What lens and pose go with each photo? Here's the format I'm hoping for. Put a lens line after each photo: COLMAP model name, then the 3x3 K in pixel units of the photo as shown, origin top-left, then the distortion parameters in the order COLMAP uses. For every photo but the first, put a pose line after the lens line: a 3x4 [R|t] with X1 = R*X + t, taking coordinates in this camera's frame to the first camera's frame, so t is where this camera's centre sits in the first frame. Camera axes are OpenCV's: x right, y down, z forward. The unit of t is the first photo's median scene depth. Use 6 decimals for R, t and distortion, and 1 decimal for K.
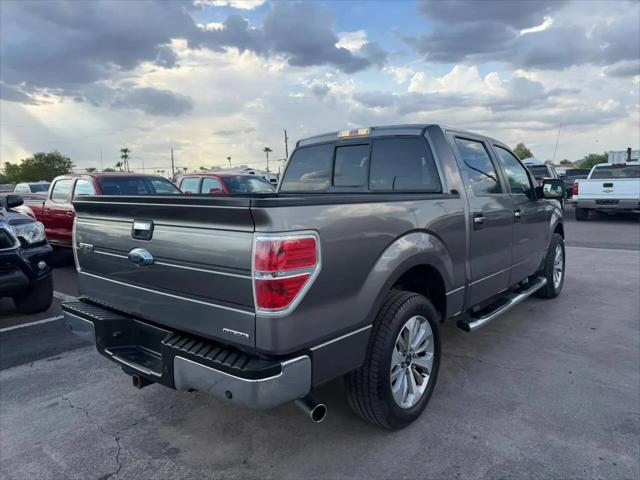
lens RADIAL K [[451.5, 0, 320.7], [0, 451.5, 238.2], [0, 0, 1]] dist [0.027203, -0.032039]
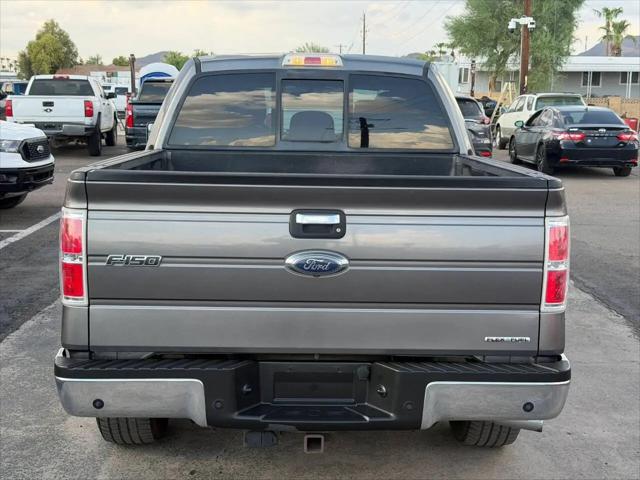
lens RADIAL K [[891.3, 0, 319.8], [0, 891.3, 241.0], [0, 0, 1]] dist [0.116716, 0.000000]
pose [[0.761113, -0.073978, 0.644387, -1.044273], [0.047725, 0.997169, 0.058109, -0.058270], [-0.646862, -0.013474, 0.762488, -0.027221]]
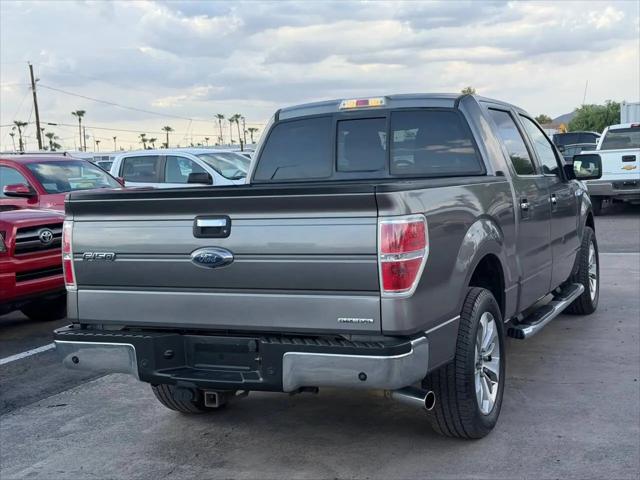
lens RADIAL K [[891.3, 0, 321.9], [0, 891.3, 236.2], [0, 0, 1]] dist [0.116716, 0.000000]
pose [[0.968526, -0.048987, 0.244046, -0.506030], [0.059504, 0.997582, -0.035902, 0.063290], [-0.241697, 0.049294, 0.969099, -0.622359]]
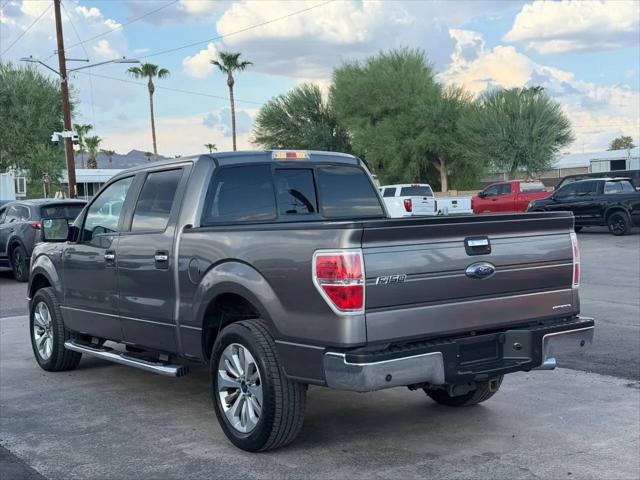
lens RADIAL K [[891.3, 0, 332.2], [0, 891.3, 236.1], [0, 0, 1]] dist [0.116716, 0.000000]
pose [[0.265320, -0.029065, 0.963722, -2.136125], [0.146357, 0.989177, -0.010461, -0.058513], [-0.952988, 0.143823, 0.266702, 0.624089]]
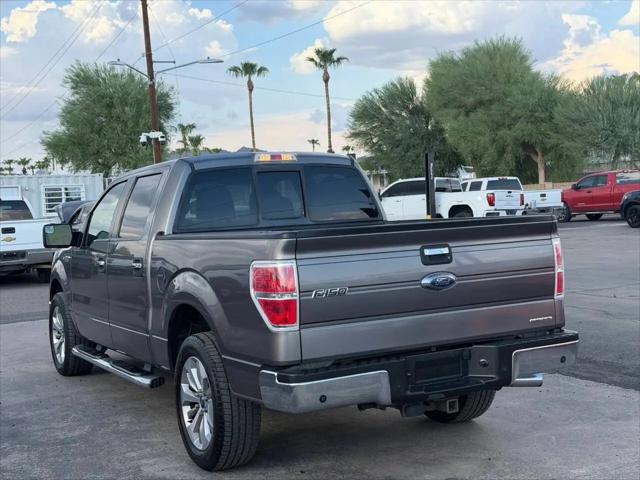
lens RADIAL K [[891.3, 0, 327.4], [0, 891.3, 236.4], [0, 0, 1]] dist [0.116716, 0.000000]
pose [[0.382070, -0.038655, 0.923325, -1.934914], [0.152686, 0.988034, -0.021818, -0.043192], [-0.911433, 0.149315, 0.383400, 0.369799]]
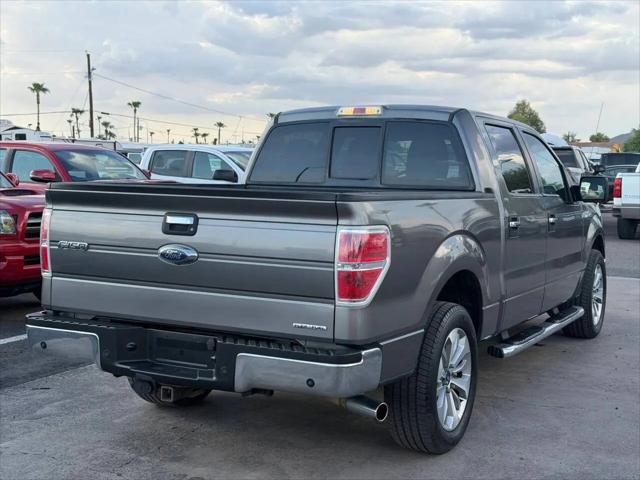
lens RADIAL K [[891.3, 0, 316.9], [0, 891.3, 241.2], [0, 0, 1]] dist [0.116716, 0.000000]
pose [[0.981669, 0.017482, 0.189790, -0.381678], [-0.010955, 0.999314, -0.035382, 0.062910], [-0.190278, 0.032654, 0.981187, -0.659305]]
